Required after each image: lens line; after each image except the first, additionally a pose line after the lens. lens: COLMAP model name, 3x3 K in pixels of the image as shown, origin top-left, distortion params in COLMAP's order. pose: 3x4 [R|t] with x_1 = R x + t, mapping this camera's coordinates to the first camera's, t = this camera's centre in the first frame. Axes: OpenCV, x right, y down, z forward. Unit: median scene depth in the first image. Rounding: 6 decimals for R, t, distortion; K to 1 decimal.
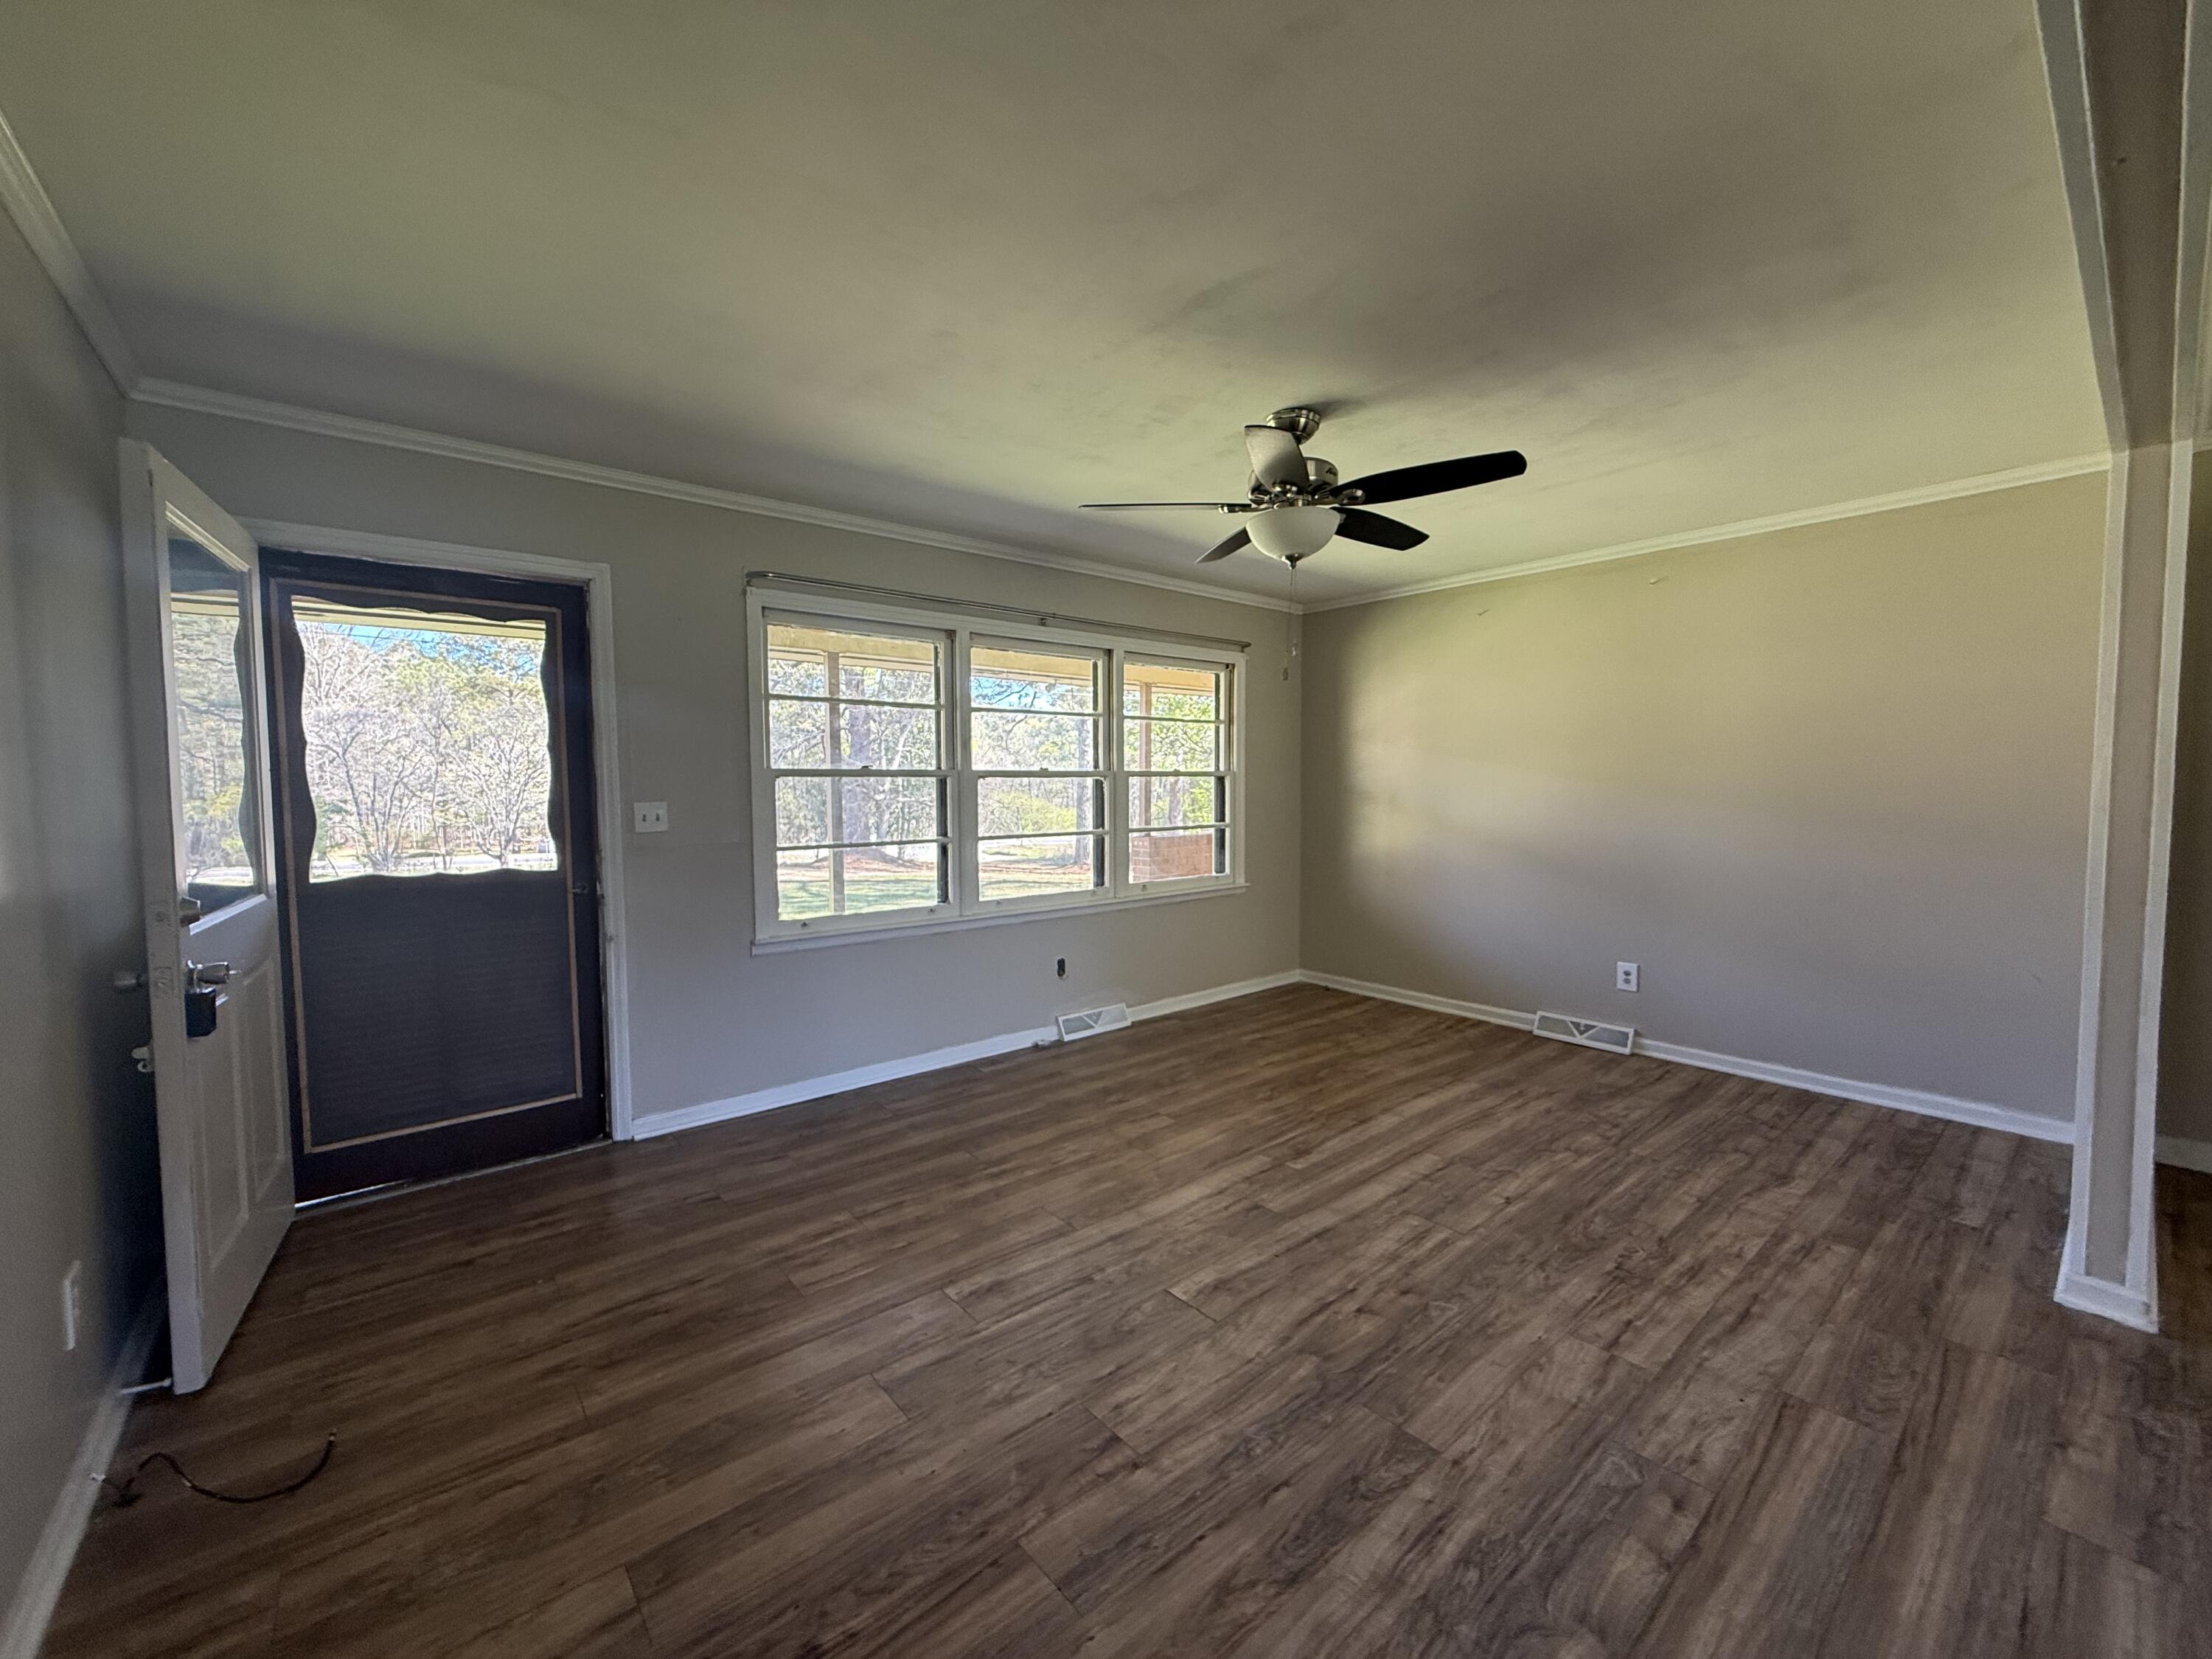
lens RADIAL K [[879.5, 0, 1101.3], [0, 879.5, 830.5], [0, 0, 1]] dist [-0.001201, 0.000352]
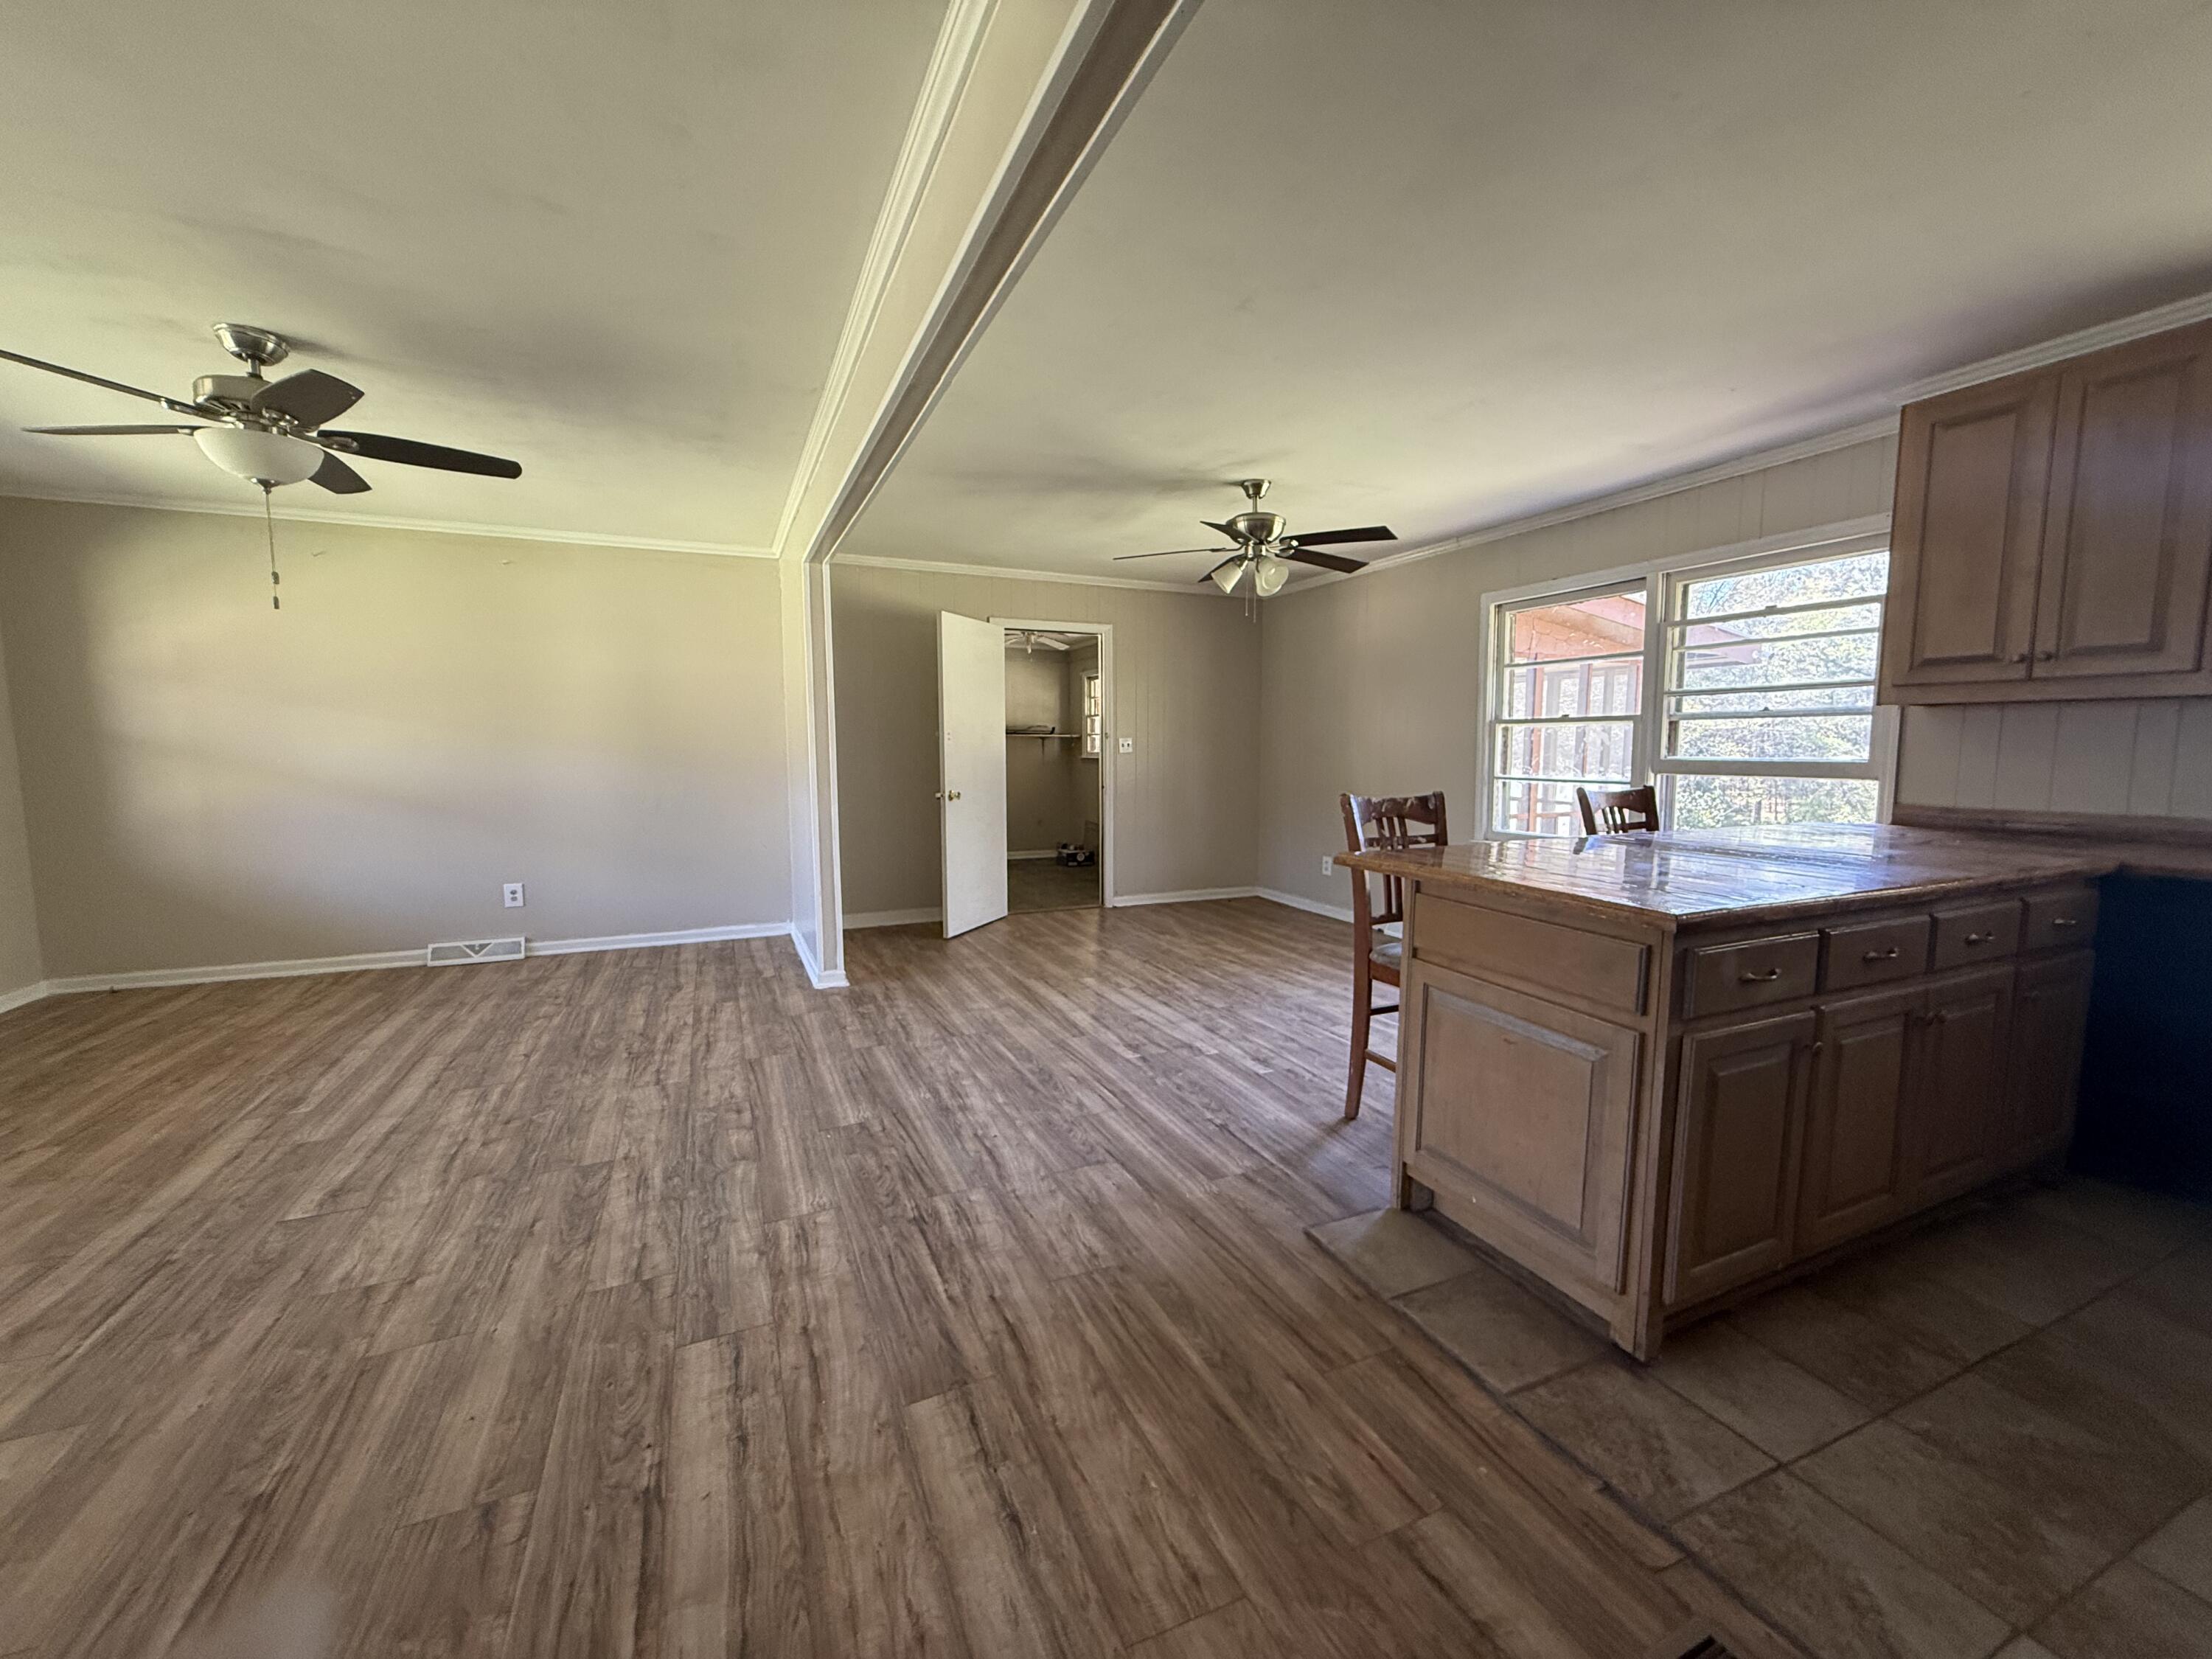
lens RADIAL K [[879.5, 0, 1101.3], [0, 879.5, 830.5], [0, 0, 1]] dist [-0.001201, 0.000352]
pose [[0.272528, -0.087988, 0.958116, -0.487716], [0.055619, 0.995585, 0.075609, 0.051728], [-0.960539, 0.032684, 0.276219, -0.145171]]
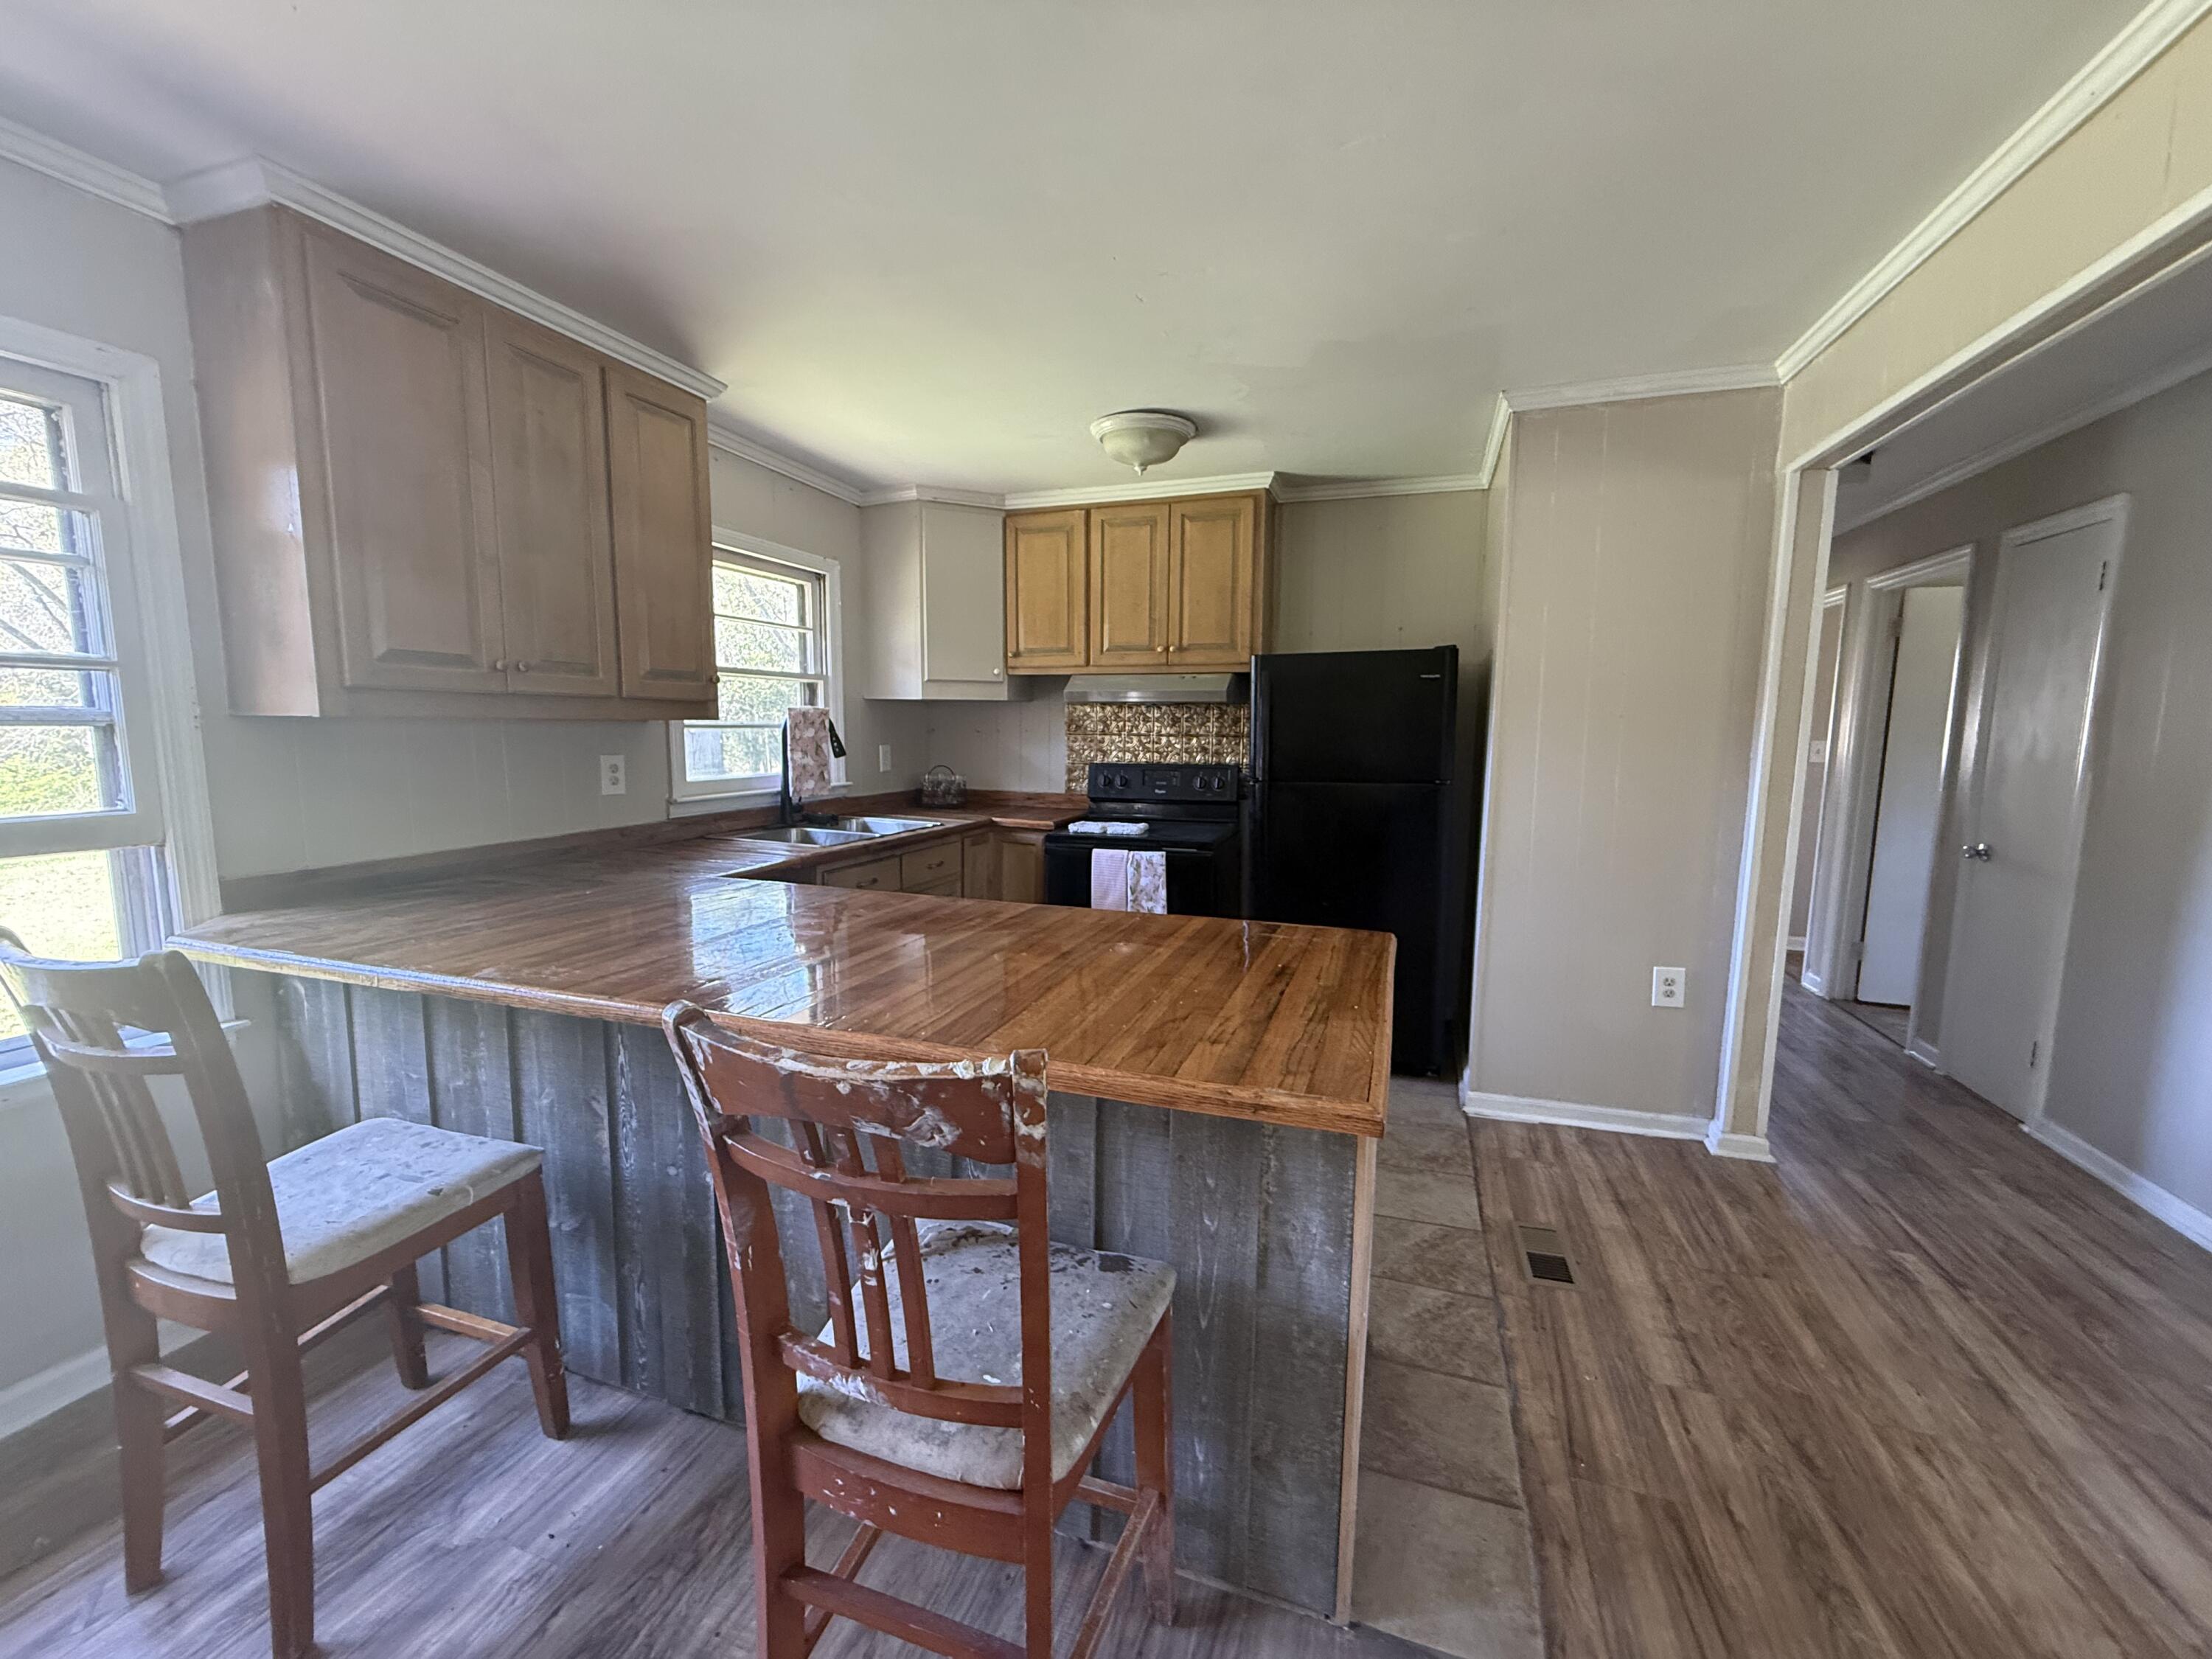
lens RADIAL K [[879.5, 0, 1101.3], [0, 879.5, 830.5], [0, 0, 1]] dist [-0.001201, 0.000352]
pose [[-0.857048, 0.060138, -0.511715, 0.698167], [-0.033298, 0.984624, 0.171484, -0.015900], [0.514159, 0.164009, -0.841868, 0.097005]]
